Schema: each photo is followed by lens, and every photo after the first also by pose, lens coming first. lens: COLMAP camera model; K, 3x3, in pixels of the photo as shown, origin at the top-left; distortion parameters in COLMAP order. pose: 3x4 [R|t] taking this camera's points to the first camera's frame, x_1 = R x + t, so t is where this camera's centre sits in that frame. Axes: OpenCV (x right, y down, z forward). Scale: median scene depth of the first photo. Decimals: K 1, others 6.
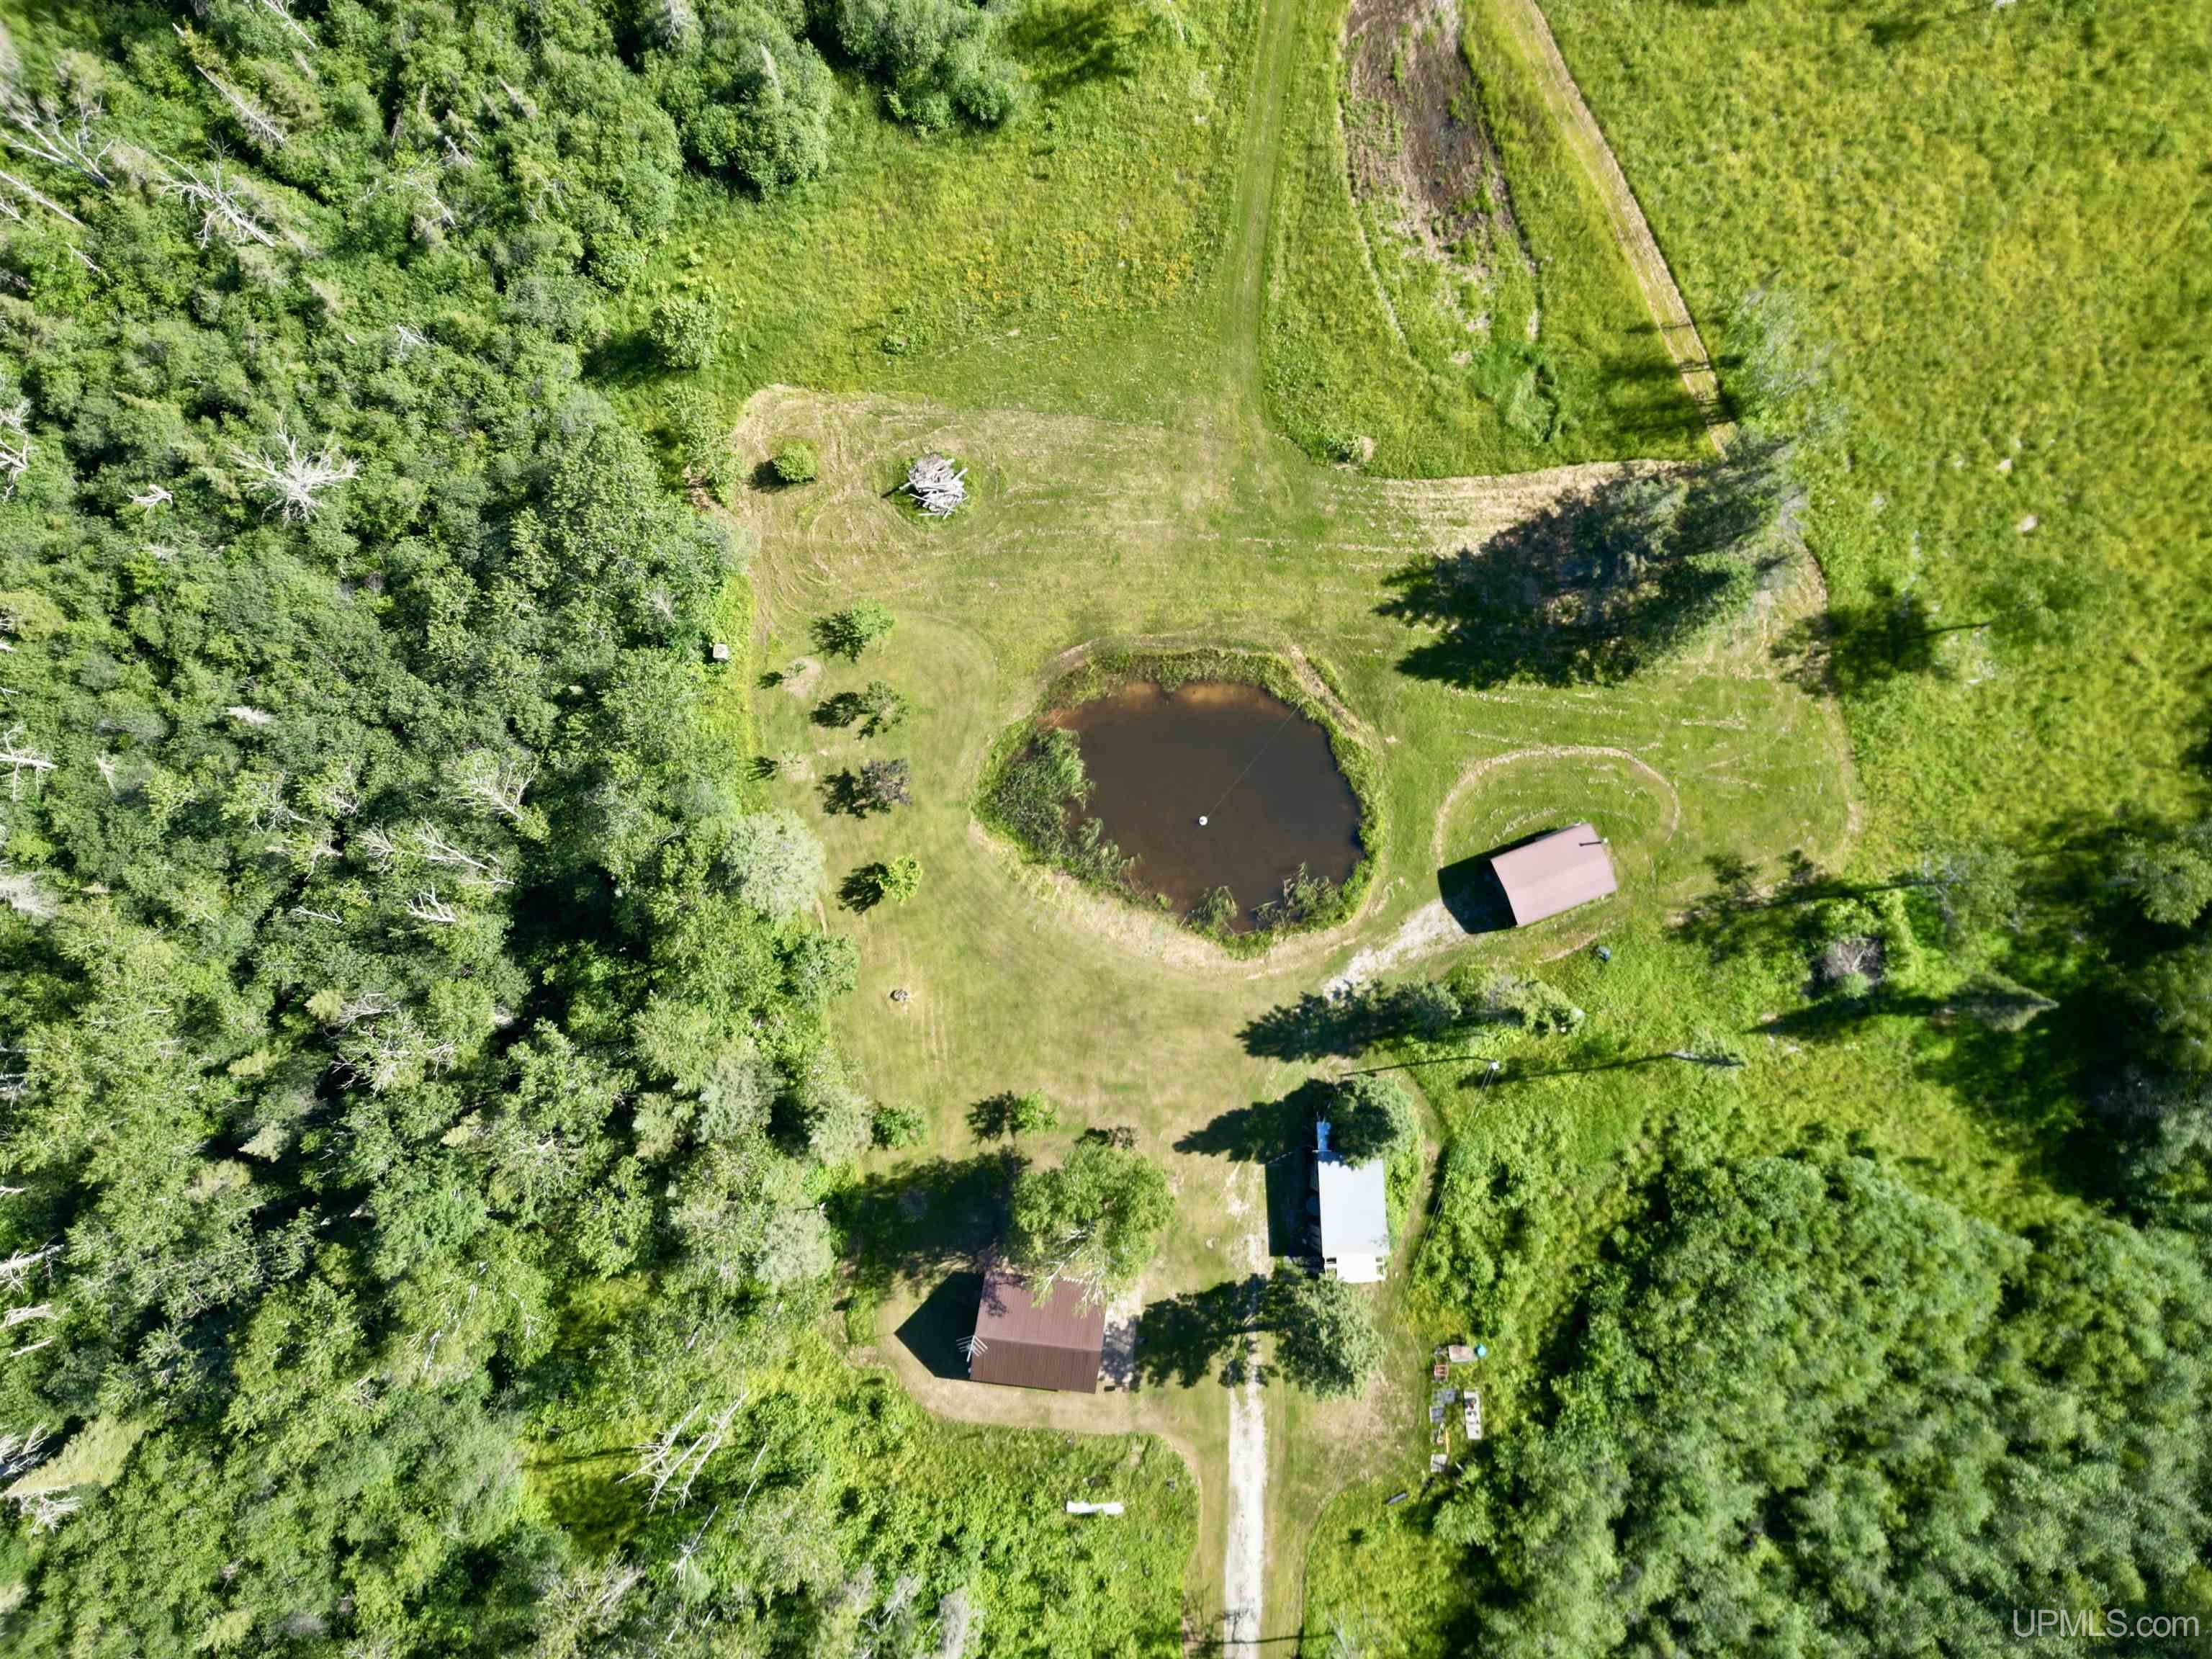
lens RADIAL K [[1544.8, 0, 1094.8], [0, 1544.8, 832.4], [0, 0, 1]] dist [0.070063, -0.060486]
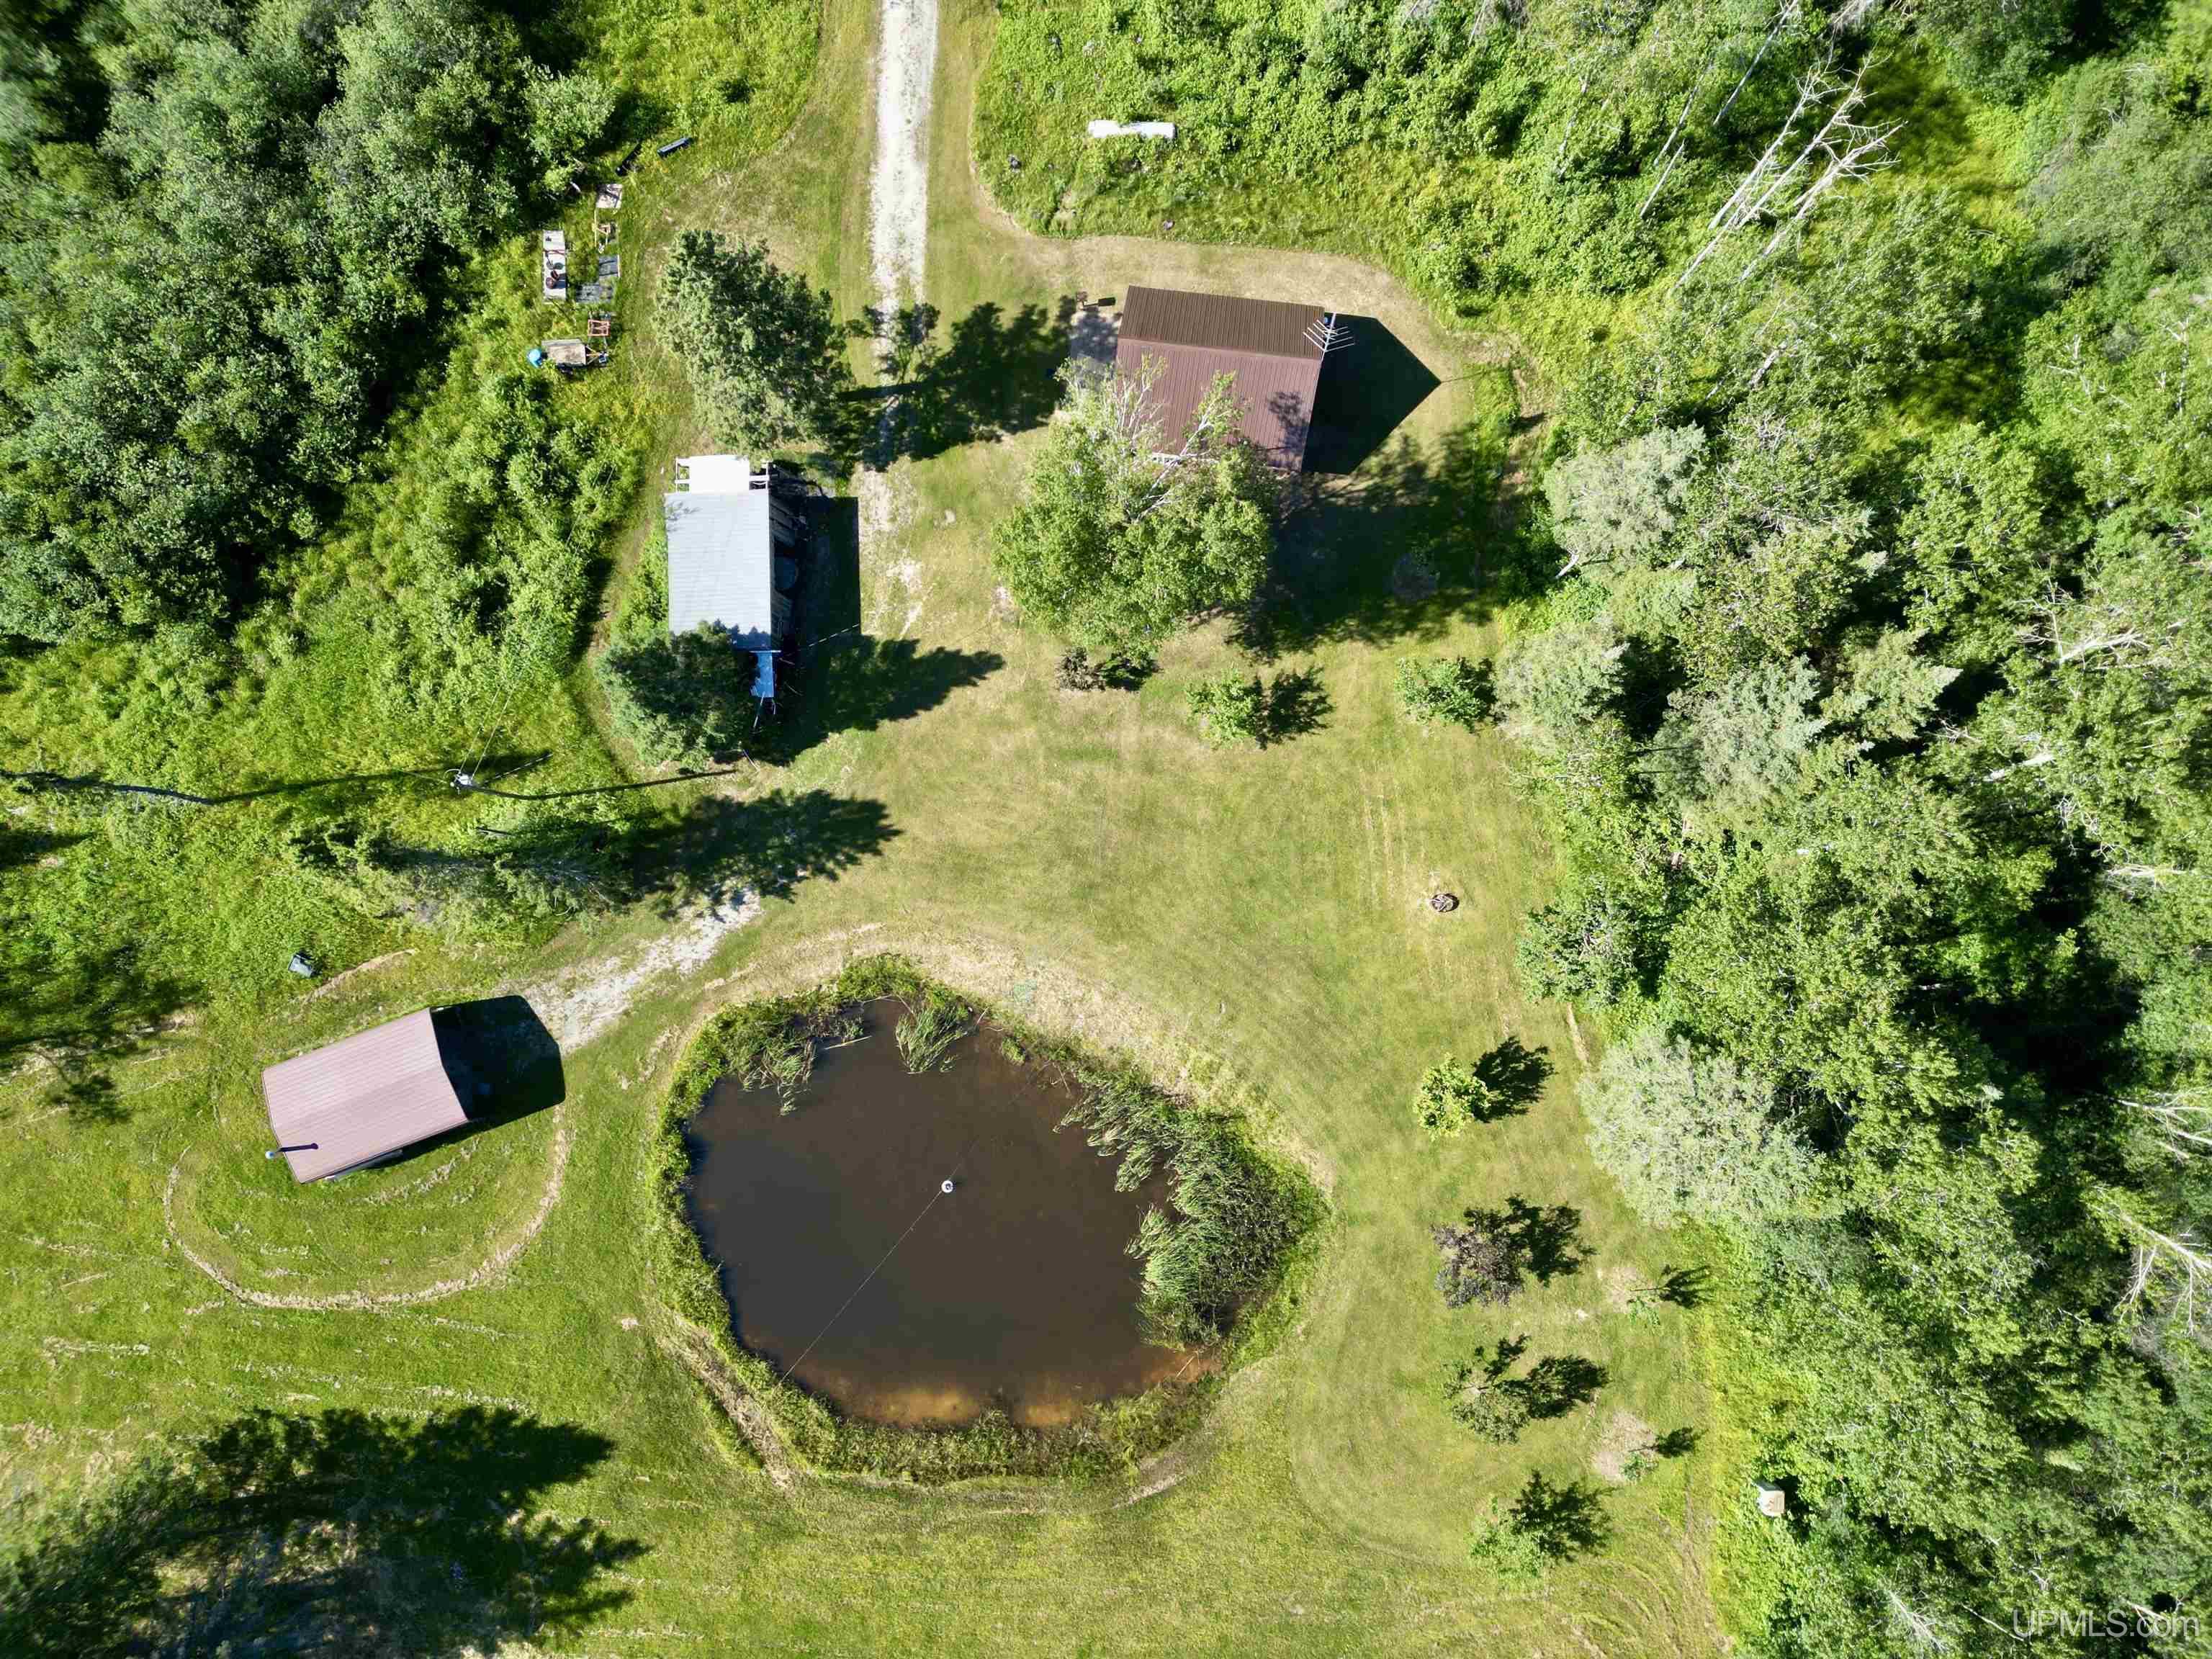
lens RADIAL K [[1544.8, 0, 1120.0], [0, 1544.8, 860.9], [0, 0, 1]] dist [0.070063, -0.060486]
pose [[-0.999969, -0.007471, 0.002634, 0.000756], [0.007758, -0.990869, 0.134603, 0.038634], [0.001604, 0.134619, 0.990896, 0.390693]]
